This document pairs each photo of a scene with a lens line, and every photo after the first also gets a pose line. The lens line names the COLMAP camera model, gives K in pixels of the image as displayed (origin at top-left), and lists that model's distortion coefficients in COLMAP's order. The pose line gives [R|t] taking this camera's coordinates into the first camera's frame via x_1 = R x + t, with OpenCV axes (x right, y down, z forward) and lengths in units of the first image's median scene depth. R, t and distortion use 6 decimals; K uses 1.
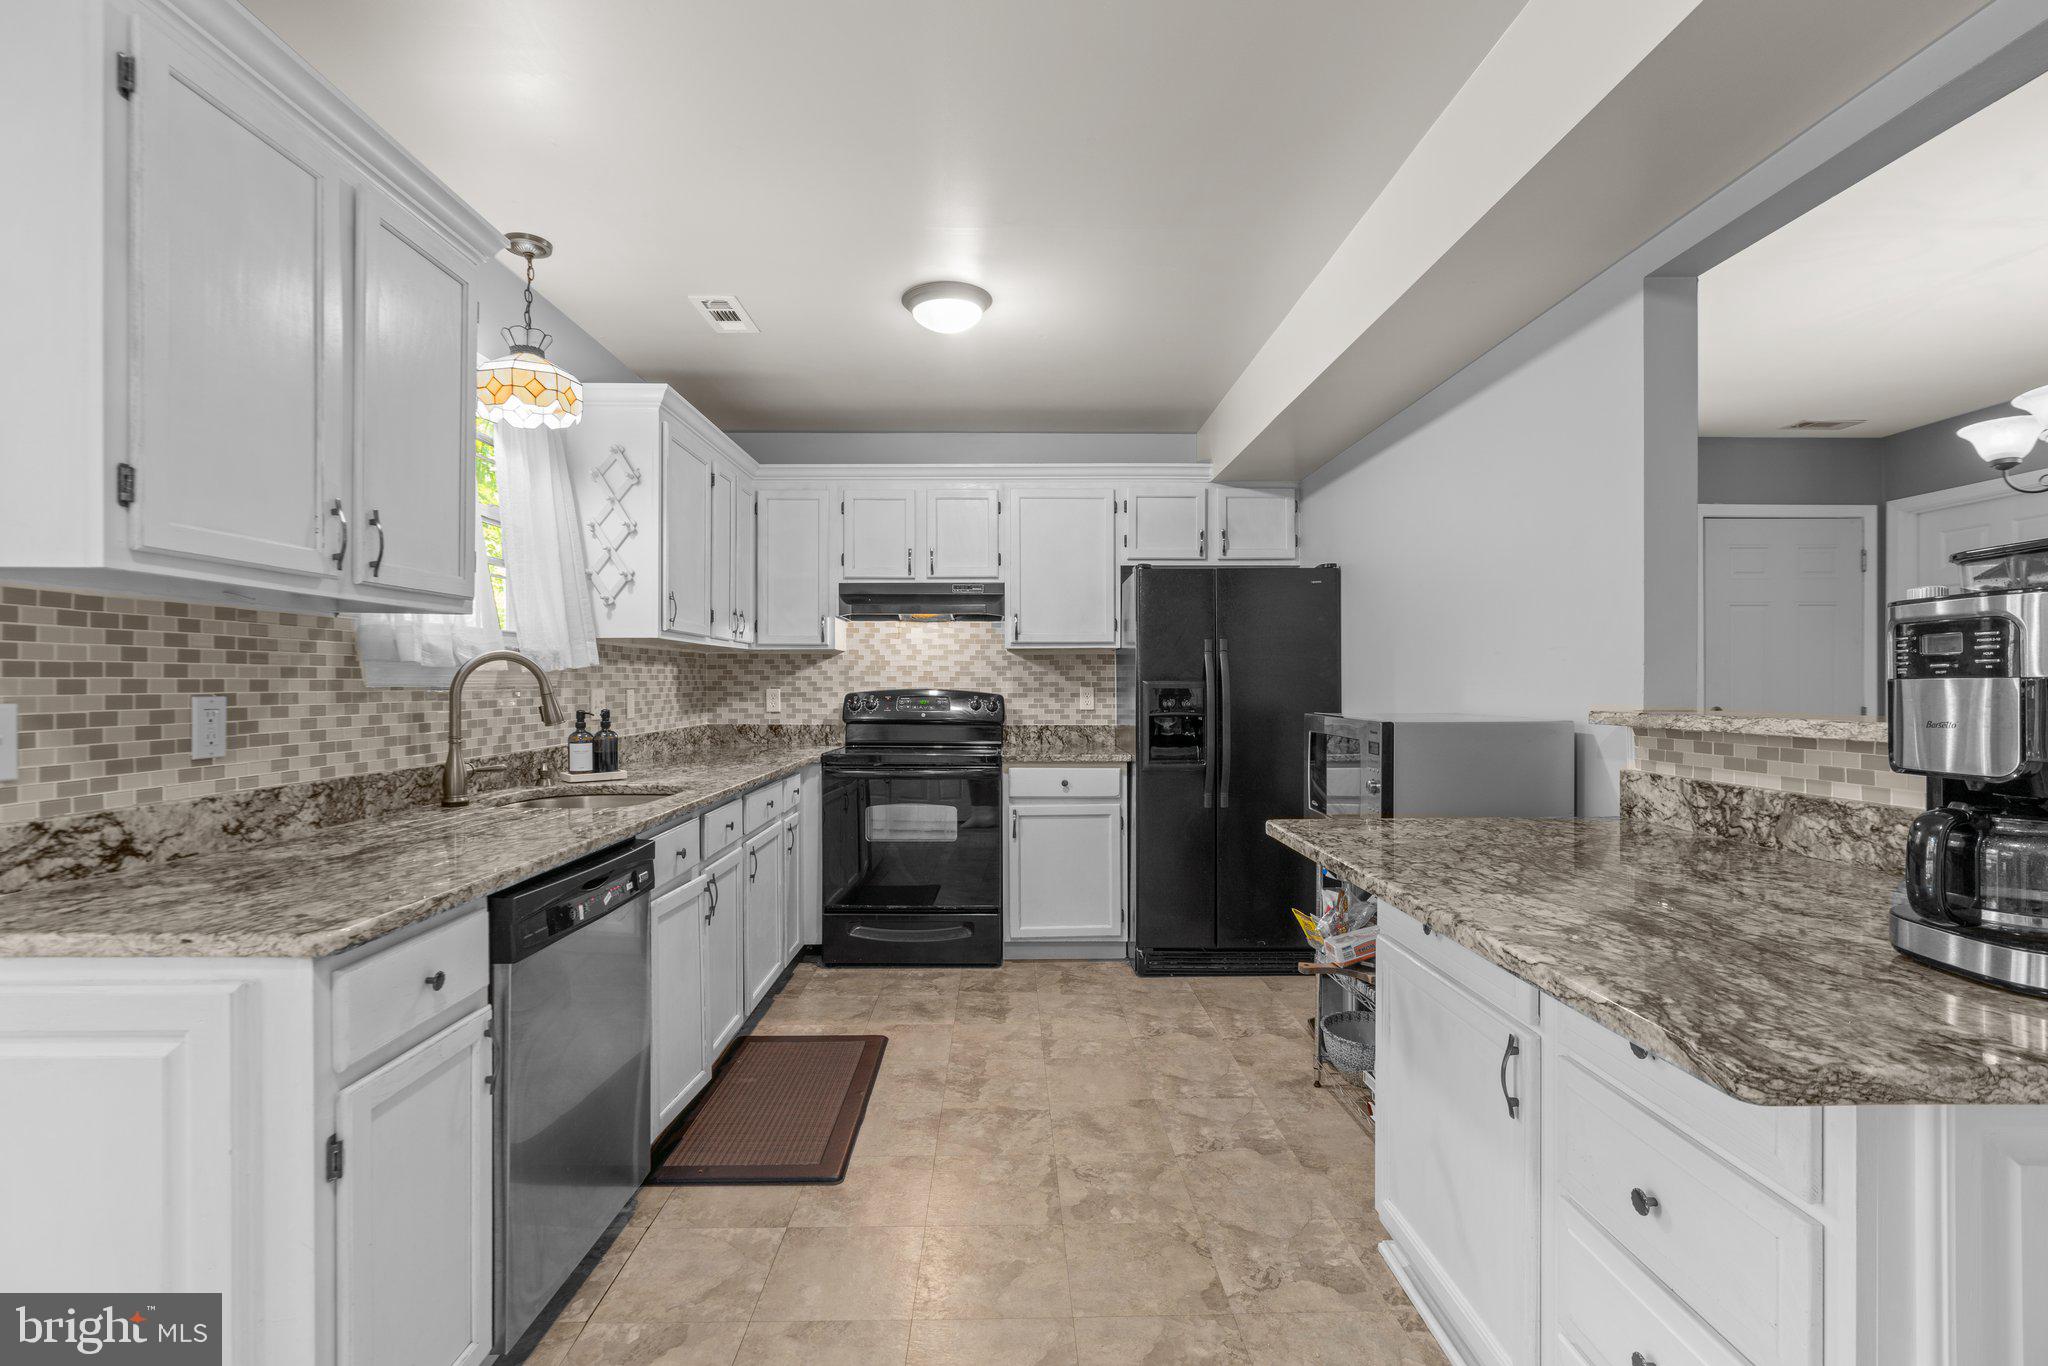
lens RADIAL K [[916.5, 0, 1023.6], [0, 916.5, 689.9], [0, 0, 1]] dist [-0.010750, 0.003693]
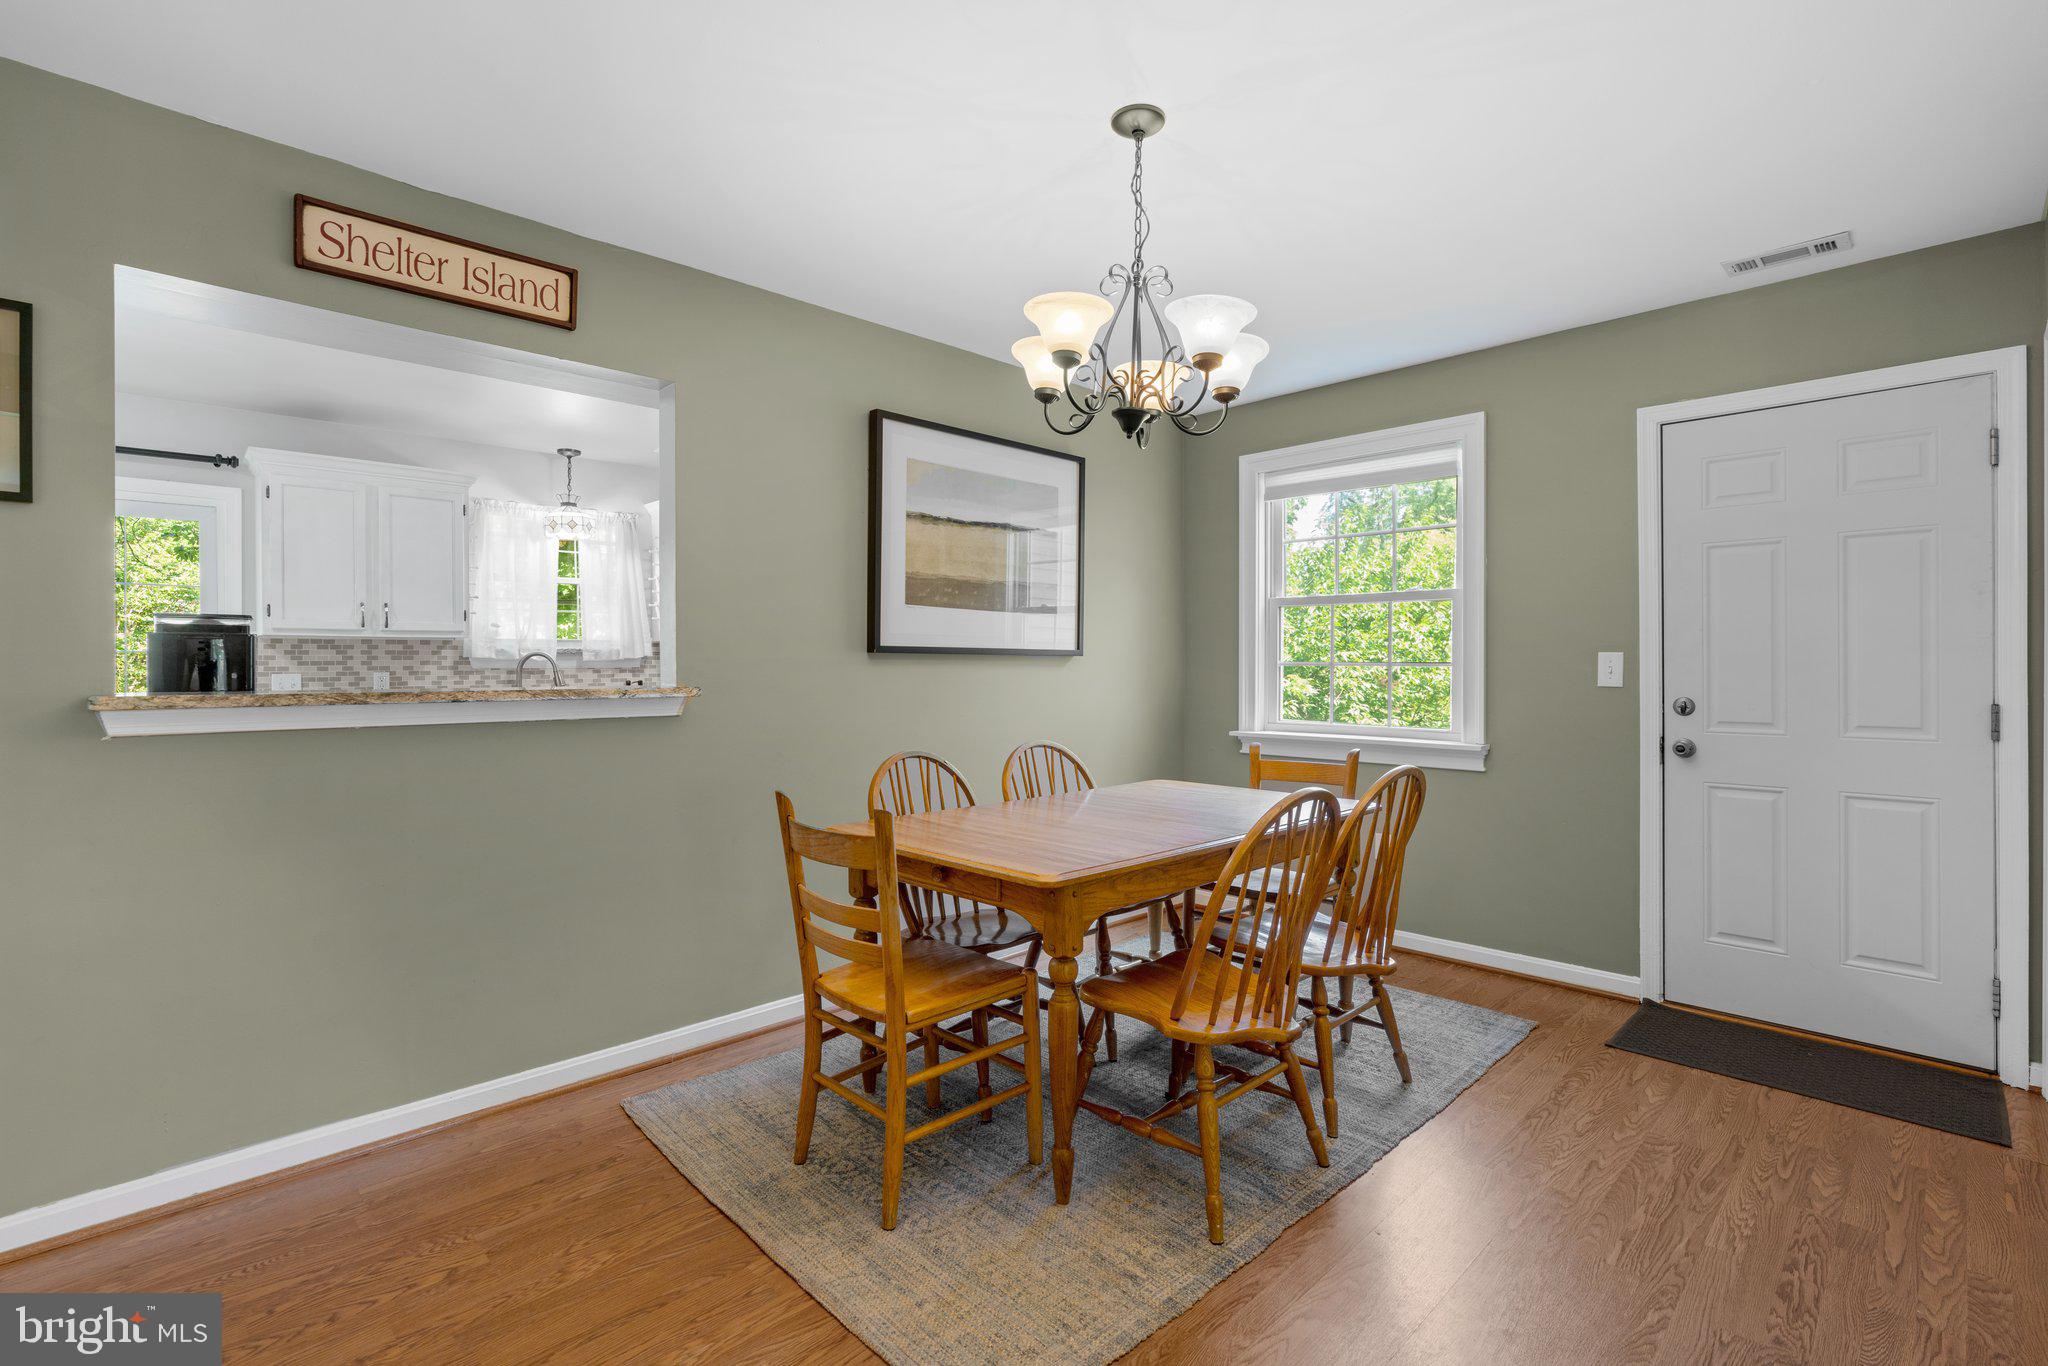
lens RADIAL K [[961.3, 0, 1024.4], [0, 961.3, 669.3], [0, 0, 1]] dist [-0.009251, 0.000431]
pose [[0.674821, 0.001291, -0.737980, 1.487357], [-0.001348, 0.999999, 0.000517, -0.003132], [0.737980, 0.000646, 0.674822, 0.274291]]
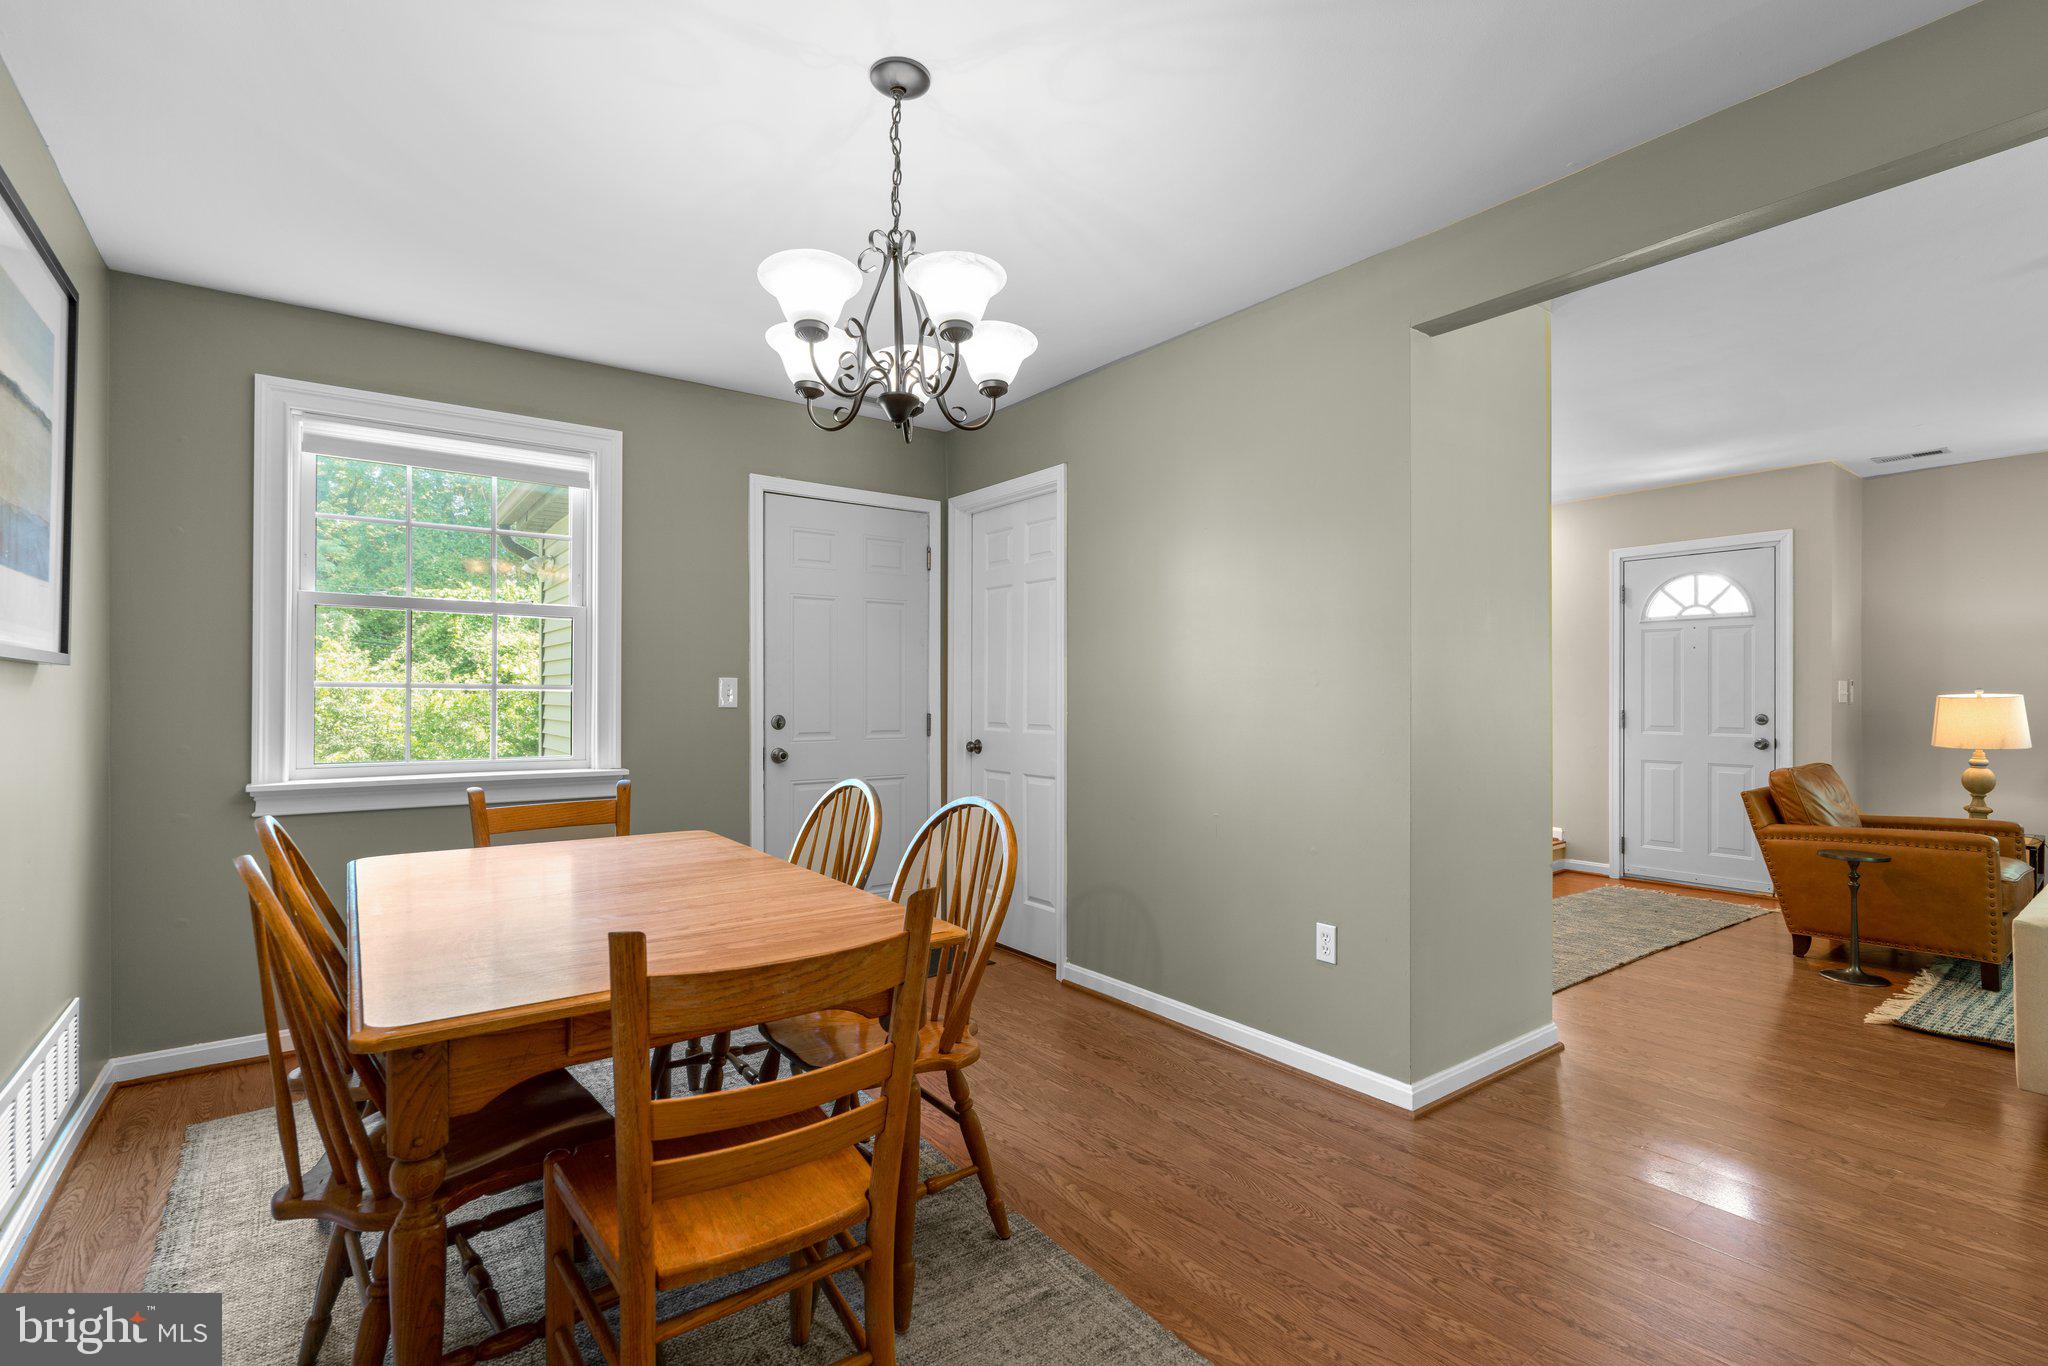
lens RADIAL K [[945.8, 0, 1052.2], [0, 945.8, 701.4], [0, 0, 1]] dist [-0.008280, 0.000455]
pose [[0.802433, -0.004687, 0.596723, 0.678717], [-0.000668, 0.999961, 0.008753, -0.002827], [-0.596741, -0.007423, 0.802399, 0.249914]]
